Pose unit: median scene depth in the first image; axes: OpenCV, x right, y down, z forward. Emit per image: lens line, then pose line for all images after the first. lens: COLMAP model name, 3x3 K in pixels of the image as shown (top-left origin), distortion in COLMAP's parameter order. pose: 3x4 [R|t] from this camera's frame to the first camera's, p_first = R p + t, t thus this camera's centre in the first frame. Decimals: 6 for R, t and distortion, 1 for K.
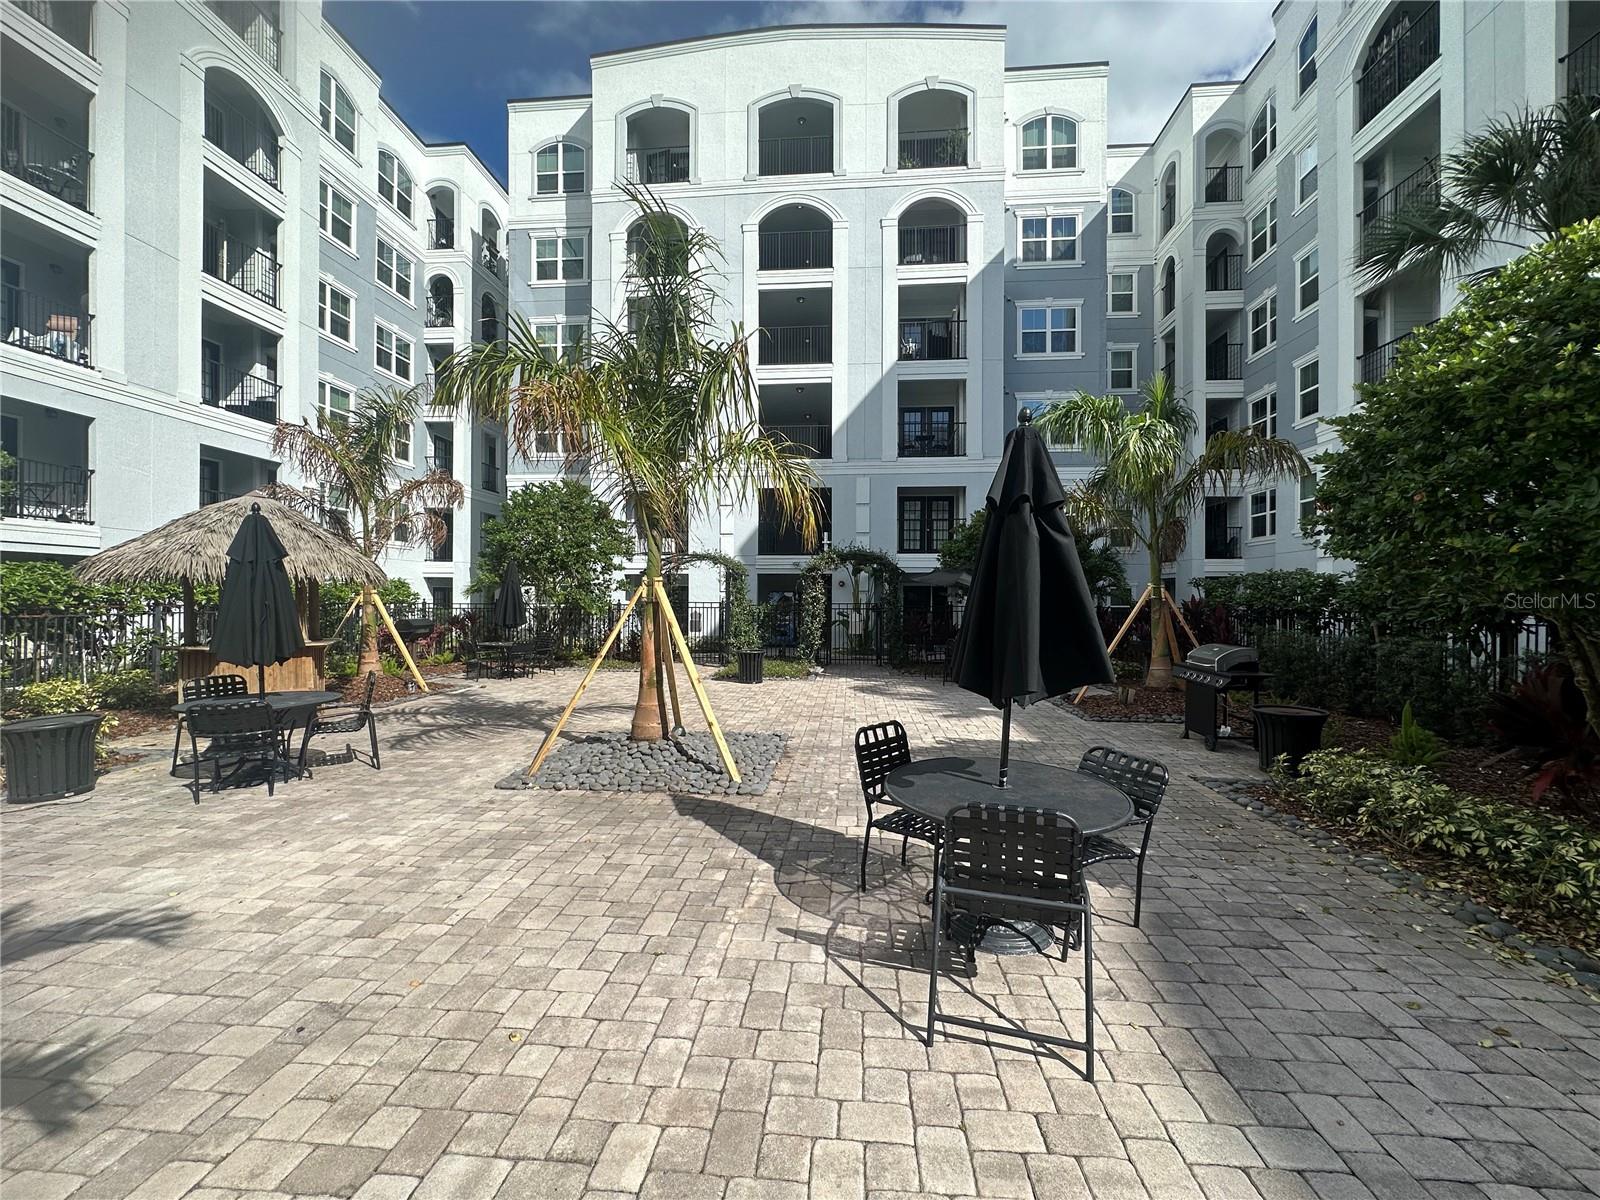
lens RADIAL K [[639.9, 0, 801.5], [0, 639.9, 602.9], [0, 0, 1]] dist [-0.003072, 0.000156]
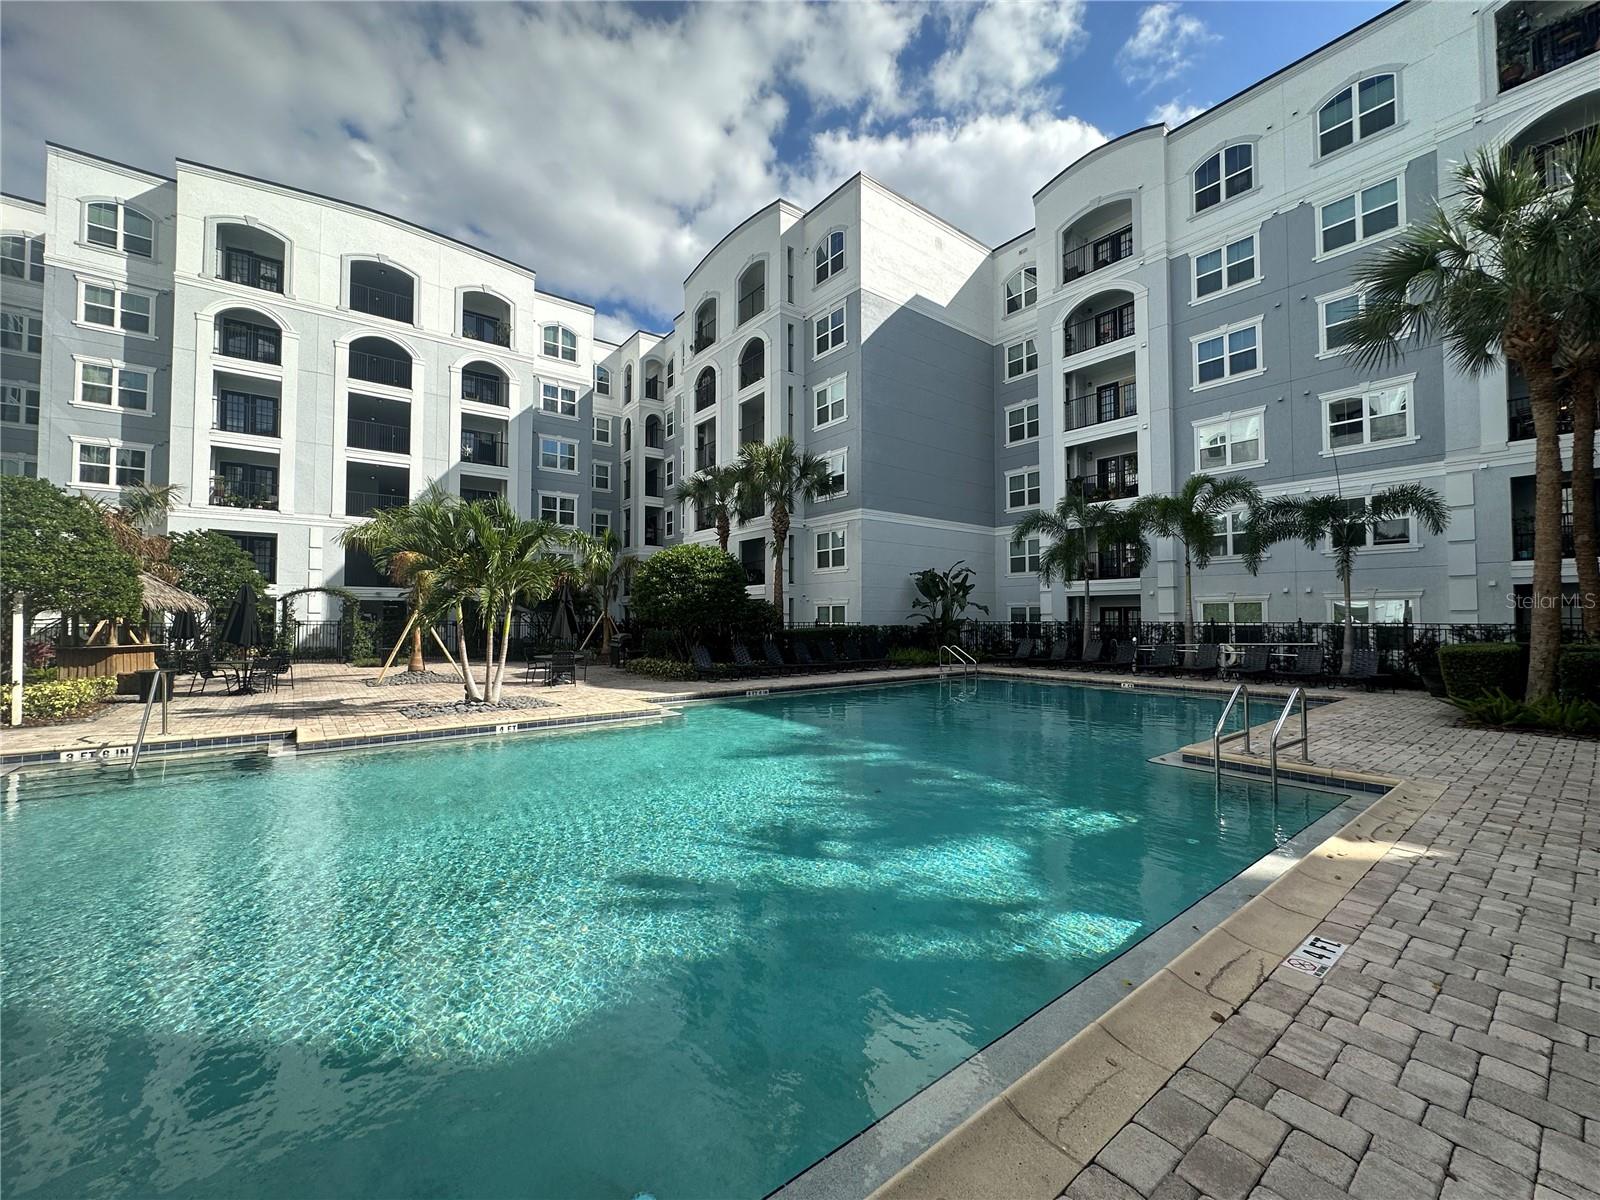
lens RADIAL K [[639.9, 0, 805.8], [0, 639.9, 599.2], [0, 0, 1]] dist [-0.003072, 0.000156]
pose [[0.730879, 0.014937, 0.682344, -0.273040], [0.005842, 0.999587, -0.028139, -0.001493], [-0.682482, 0.024553, 0.730490, -0.644386]]
